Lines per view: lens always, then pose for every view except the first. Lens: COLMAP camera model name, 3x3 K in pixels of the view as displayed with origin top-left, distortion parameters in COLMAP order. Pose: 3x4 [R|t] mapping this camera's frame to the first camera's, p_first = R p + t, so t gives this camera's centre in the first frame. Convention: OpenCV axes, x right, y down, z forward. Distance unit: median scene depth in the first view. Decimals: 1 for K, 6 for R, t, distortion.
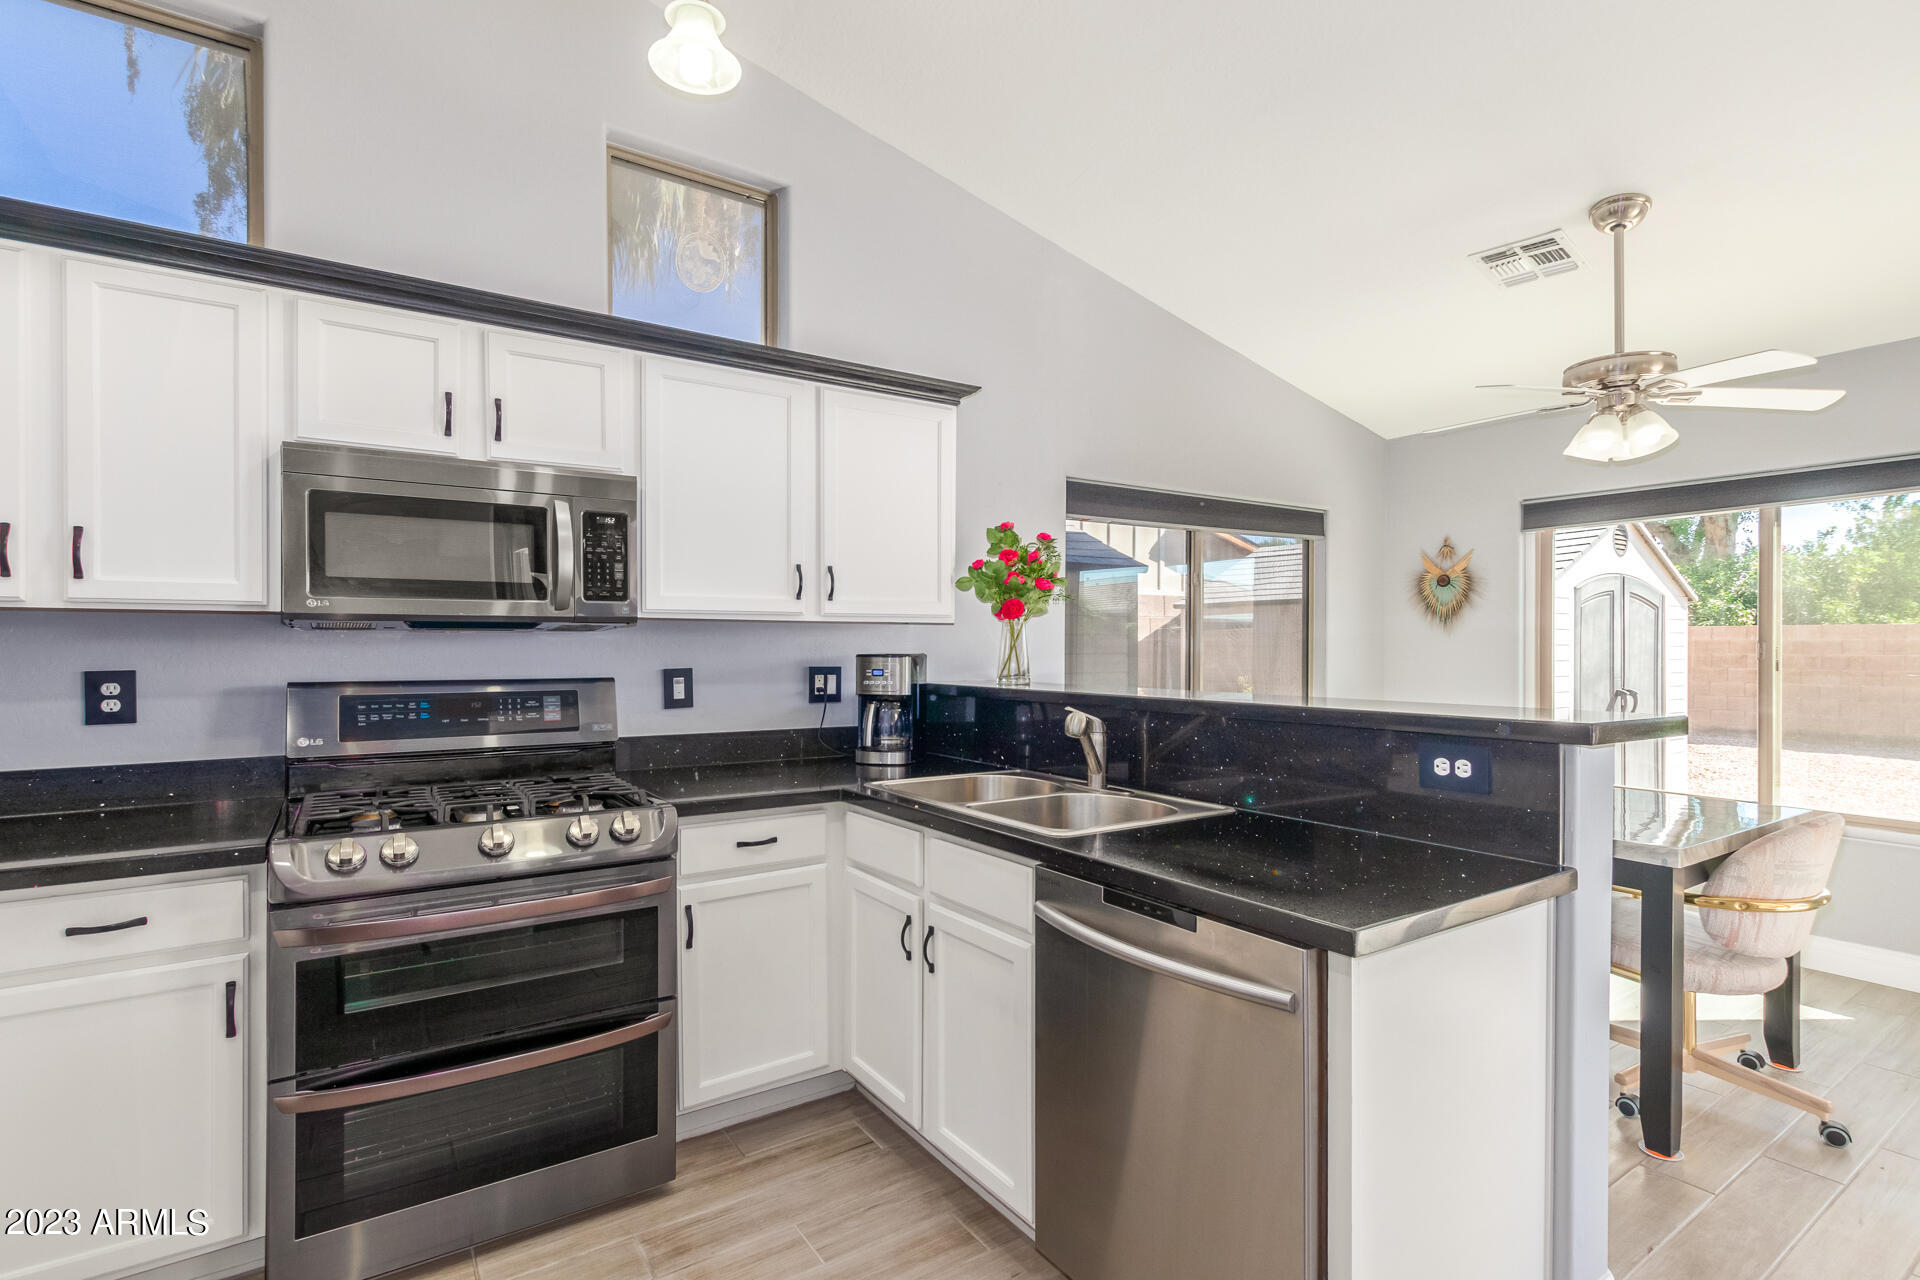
lens RADIAL K [[890.2, 0, 958.3], [0, 890.2, 647.2], [0, 0, 1]] dist [0.000561, 0.000163]
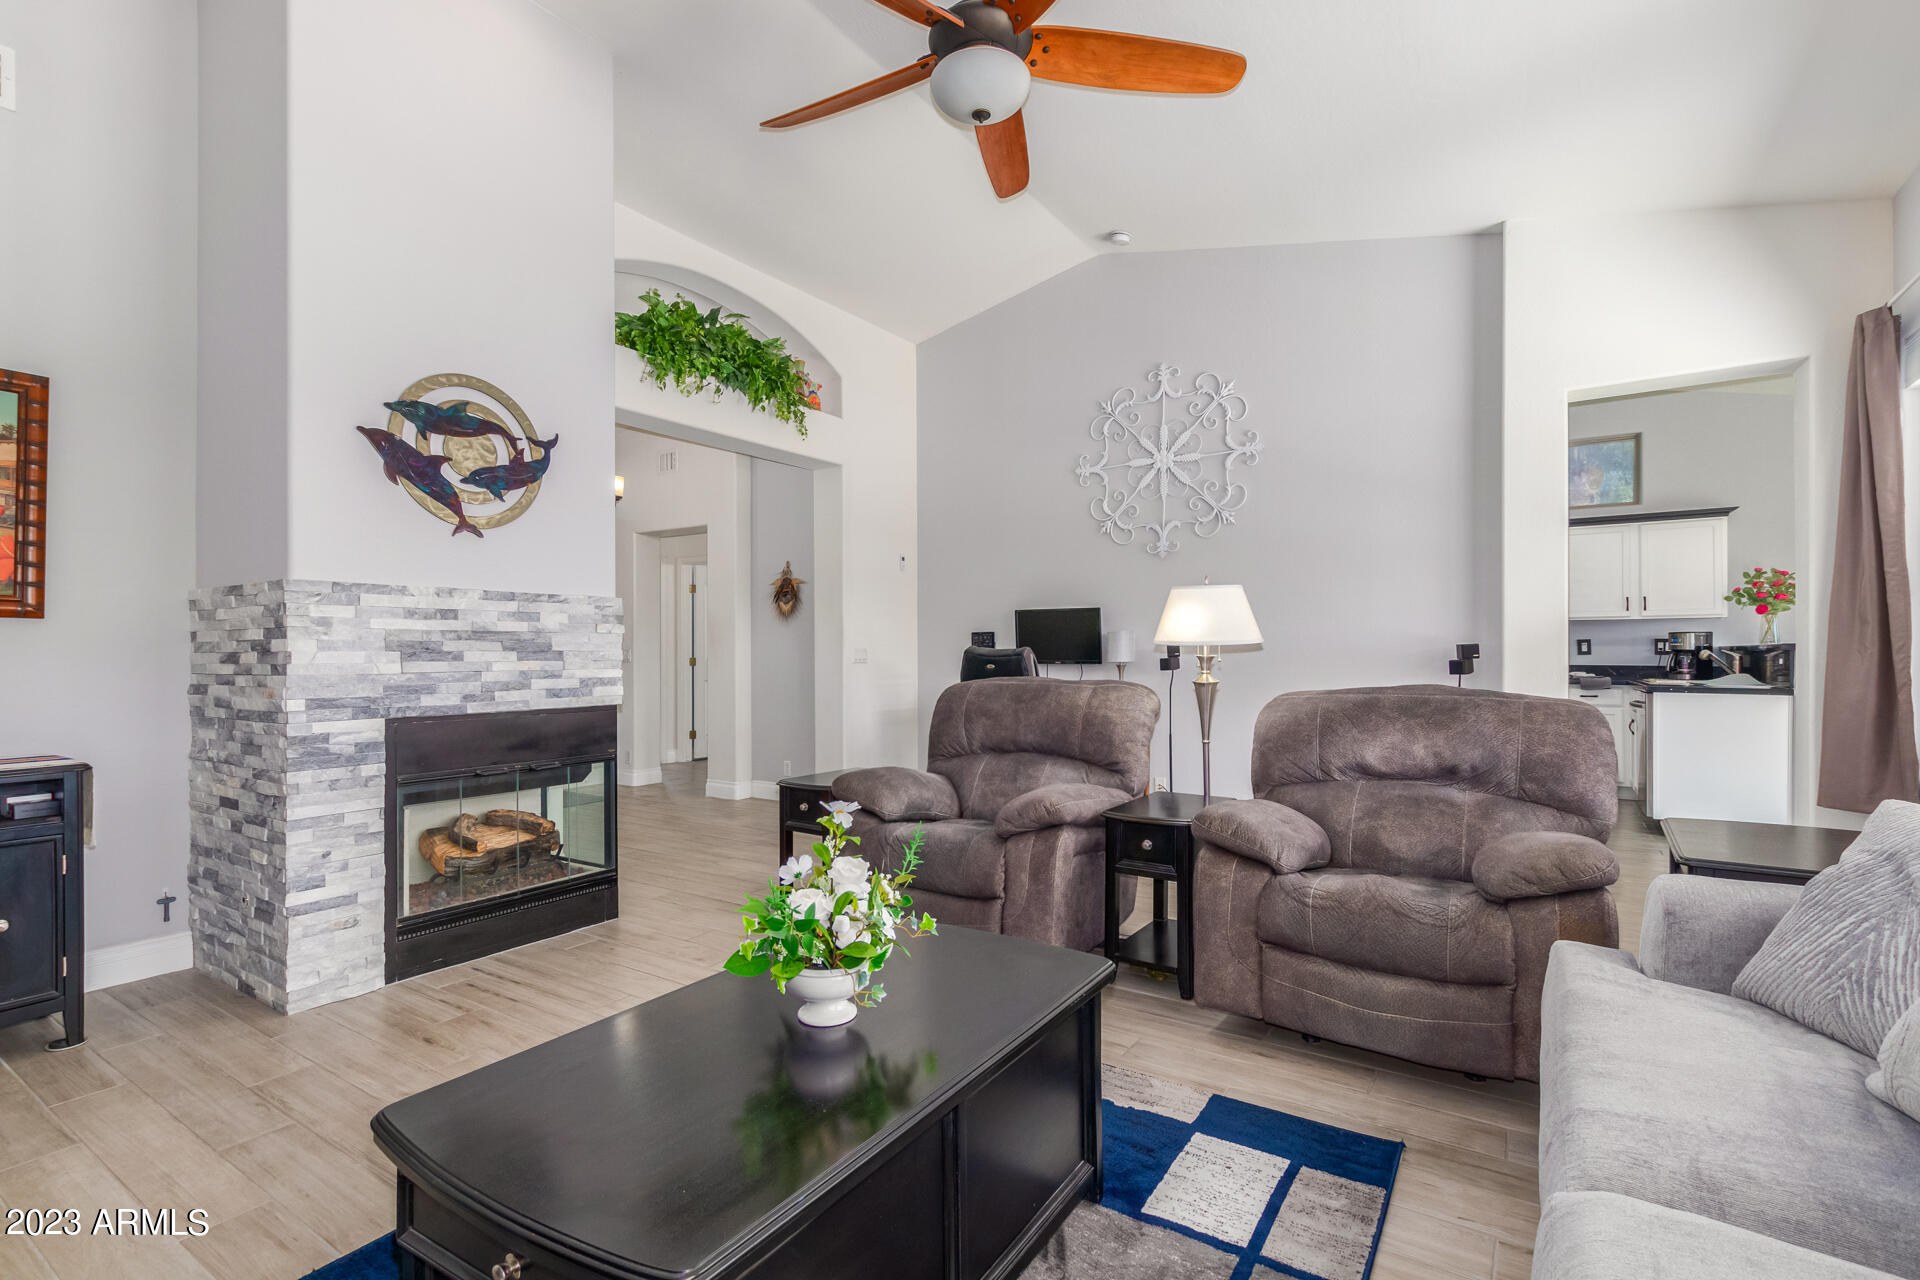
lens RADIAL K [[890.2, 0, 962.3], [0, 890.2, 646.0], [0, 0, 1]] dist [0.000561, 0.000163]
pose [[0.400338, -0.007945, -0.916333, 1.234334], [0.005952, 0.999964, -0.006069, 0.045252], [0.916348, -0.003024, 0.400370, -1.558744]]
